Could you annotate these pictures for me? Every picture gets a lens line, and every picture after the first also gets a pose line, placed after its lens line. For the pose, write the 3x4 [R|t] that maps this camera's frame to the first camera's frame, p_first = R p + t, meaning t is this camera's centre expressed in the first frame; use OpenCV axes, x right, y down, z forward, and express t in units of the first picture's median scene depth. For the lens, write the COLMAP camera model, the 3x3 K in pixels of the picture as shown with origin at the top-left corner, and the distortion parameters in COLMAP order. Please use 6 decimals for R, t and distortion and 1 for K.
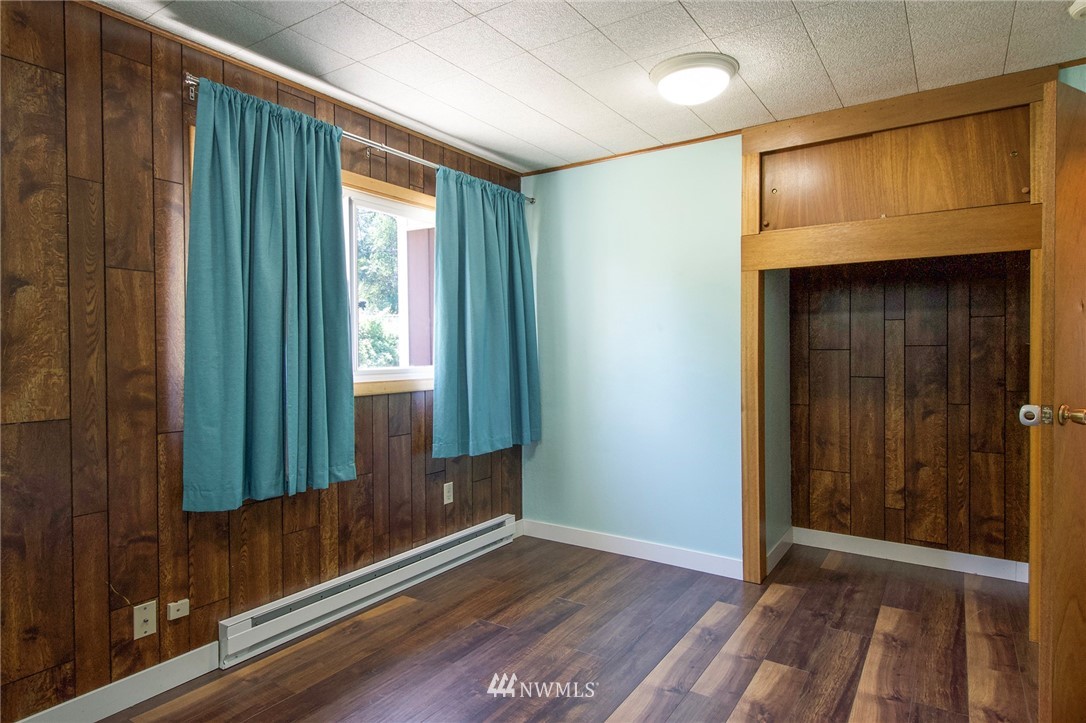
lens RADIAL K [[606.9, 0, 548.0], [0, 606.9, 354.3], [0, 0, 1]] dist [0.033412, -0.027006]
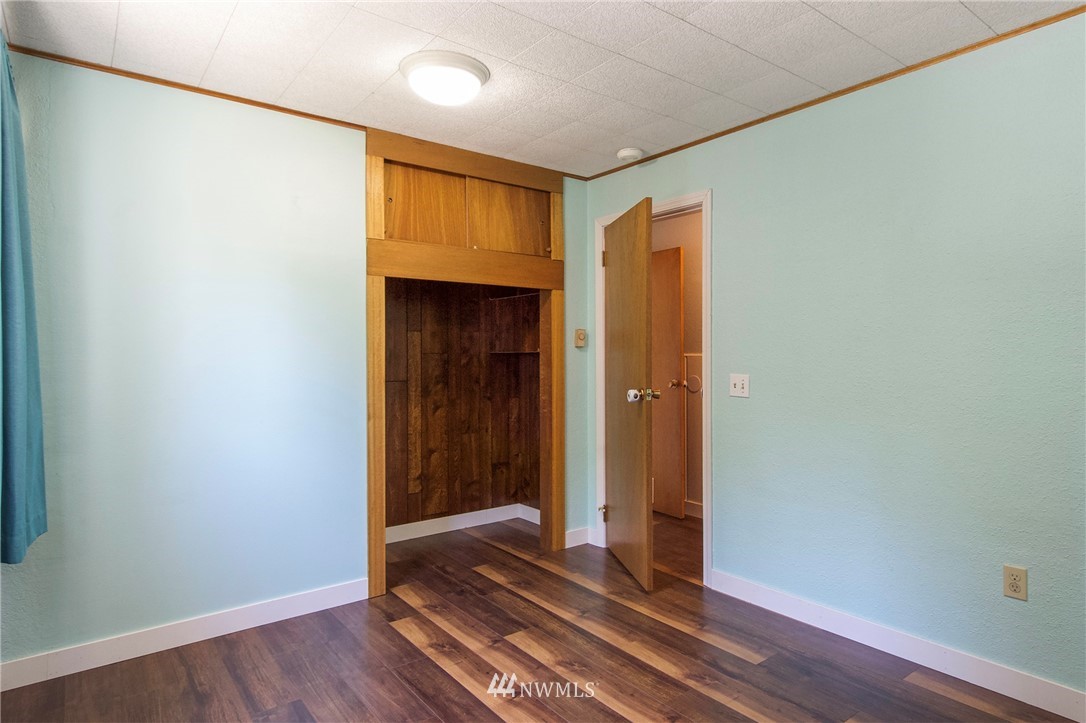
lens RADIAL K [[606.9, 0, 548.0], [0, 606.9, 354.3], [0, 0, 1]] dist [0.033412, -0.027006]
pose [[0.321902, 0.004505, 0.946762, -0.502353], [0.011598, 0.999895, -0.008701, 0.000813], [-0.946702, 0.013782, 0.321816, 0.428304]]
